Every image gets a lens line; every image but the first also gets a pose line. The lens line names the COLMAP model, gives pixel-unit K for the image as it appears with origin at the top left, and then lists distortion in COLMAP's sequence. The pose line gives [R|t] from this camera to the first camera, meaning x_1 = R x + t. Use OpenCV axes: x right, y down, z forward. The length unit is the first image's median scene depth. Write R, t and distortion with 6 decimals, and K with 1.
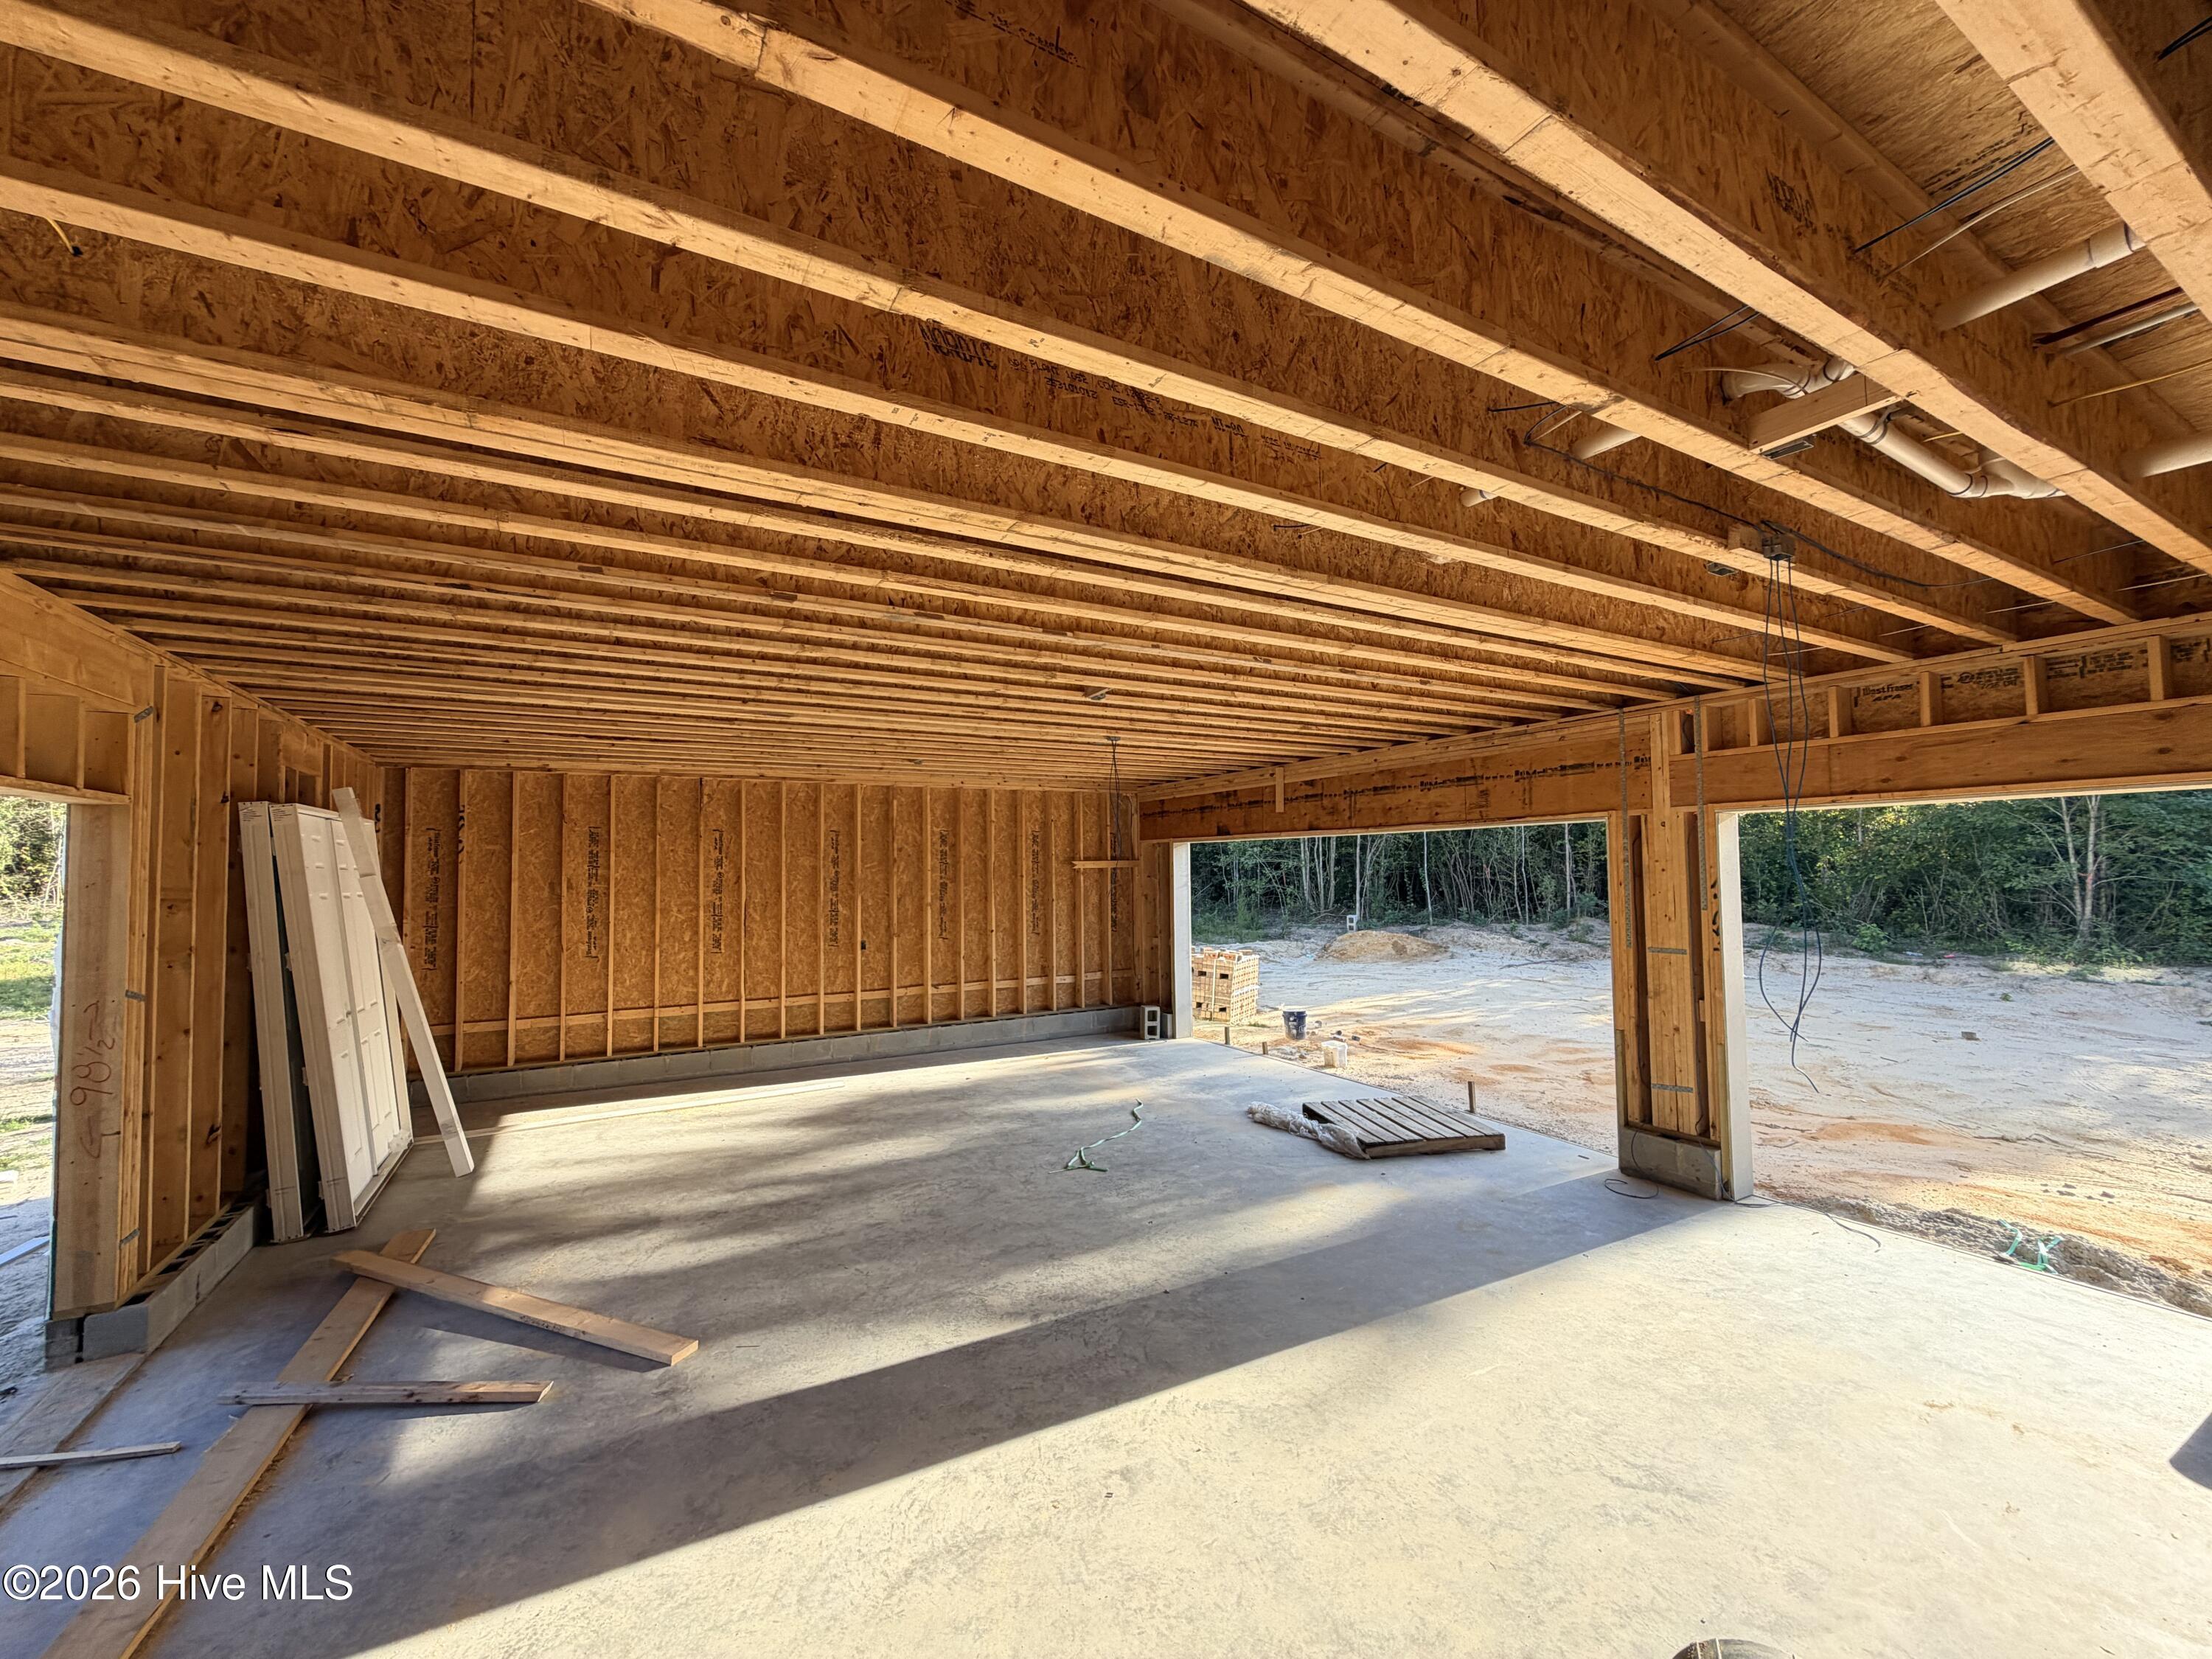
lens RADIAL K [[879.5, 0, 1103.7], [0, 879.5, 830.0], [0, 0, 1]] dist [0.001399, -0.000527]
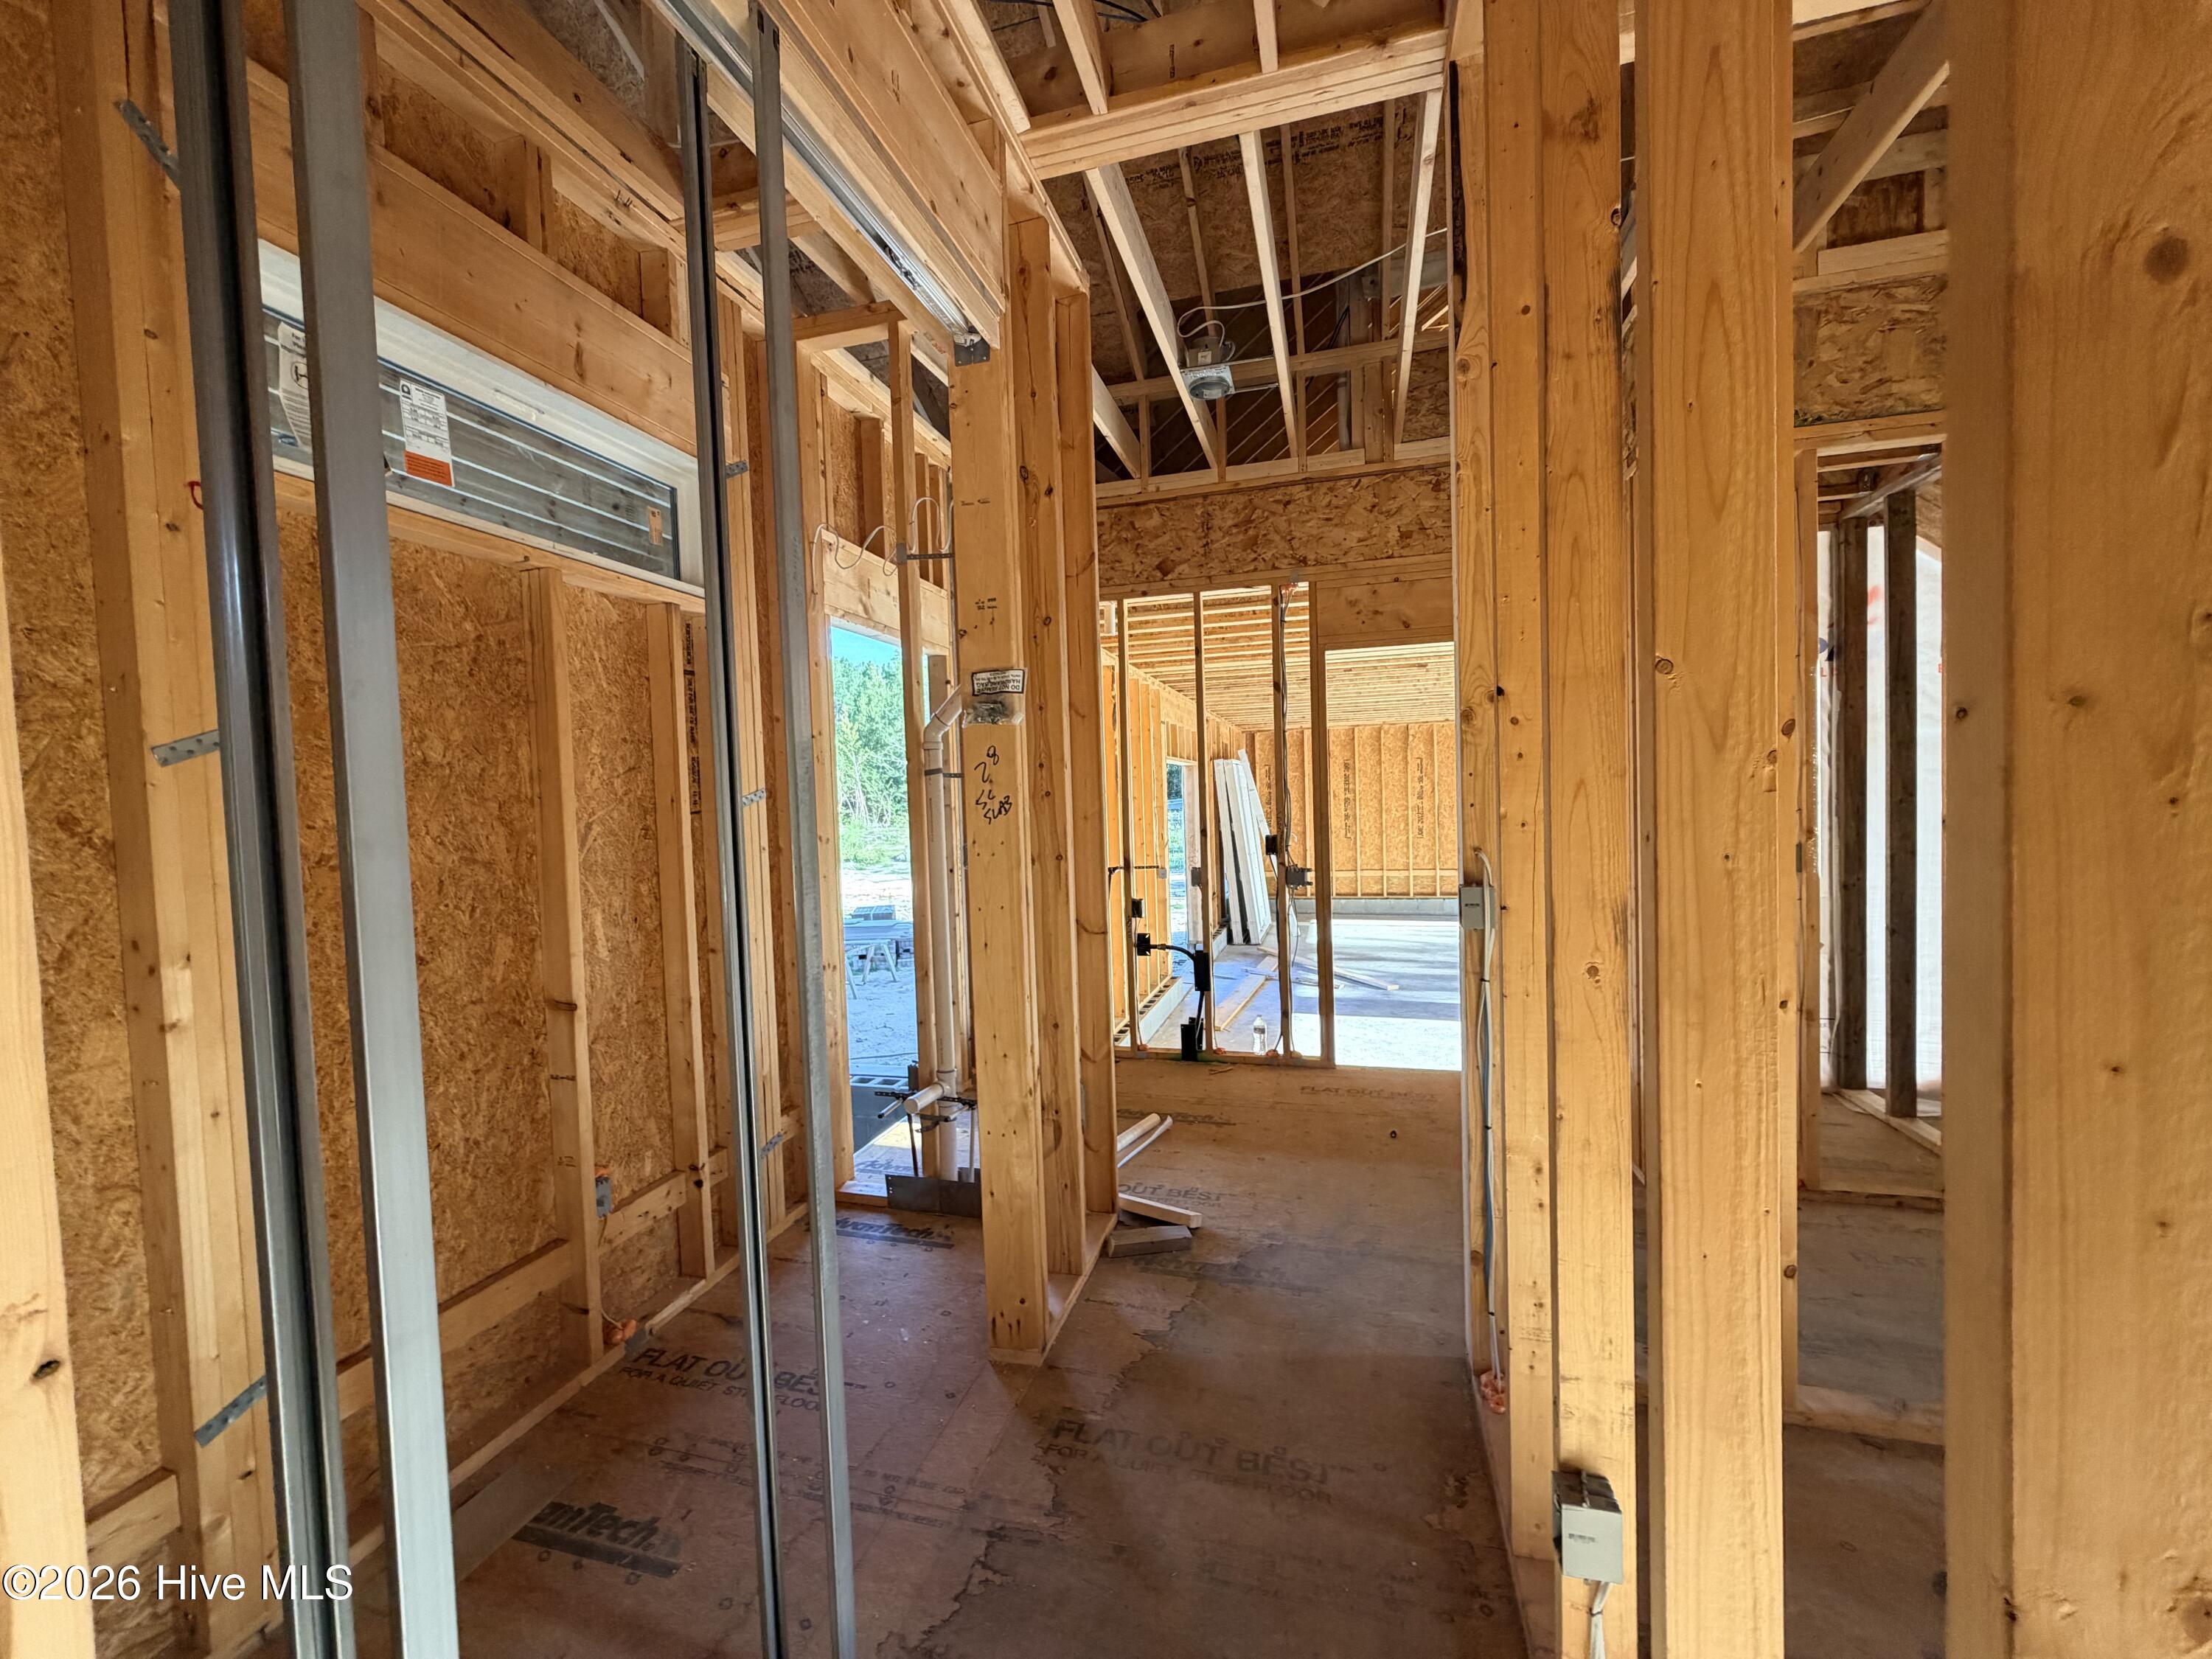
lens RADIAL K [[879.5, 0, 1105.0], [0, 879.5, 825.3], [0, 0, 1]] dist [0.001399, -0.000527]
pose [[0.703064, 0.014900, -0.710970, 0.268903], [0.053055, 0.995895, 0.073337, -0.024528], [0.709144, -0.089281, 0.699388, -0.471286]]
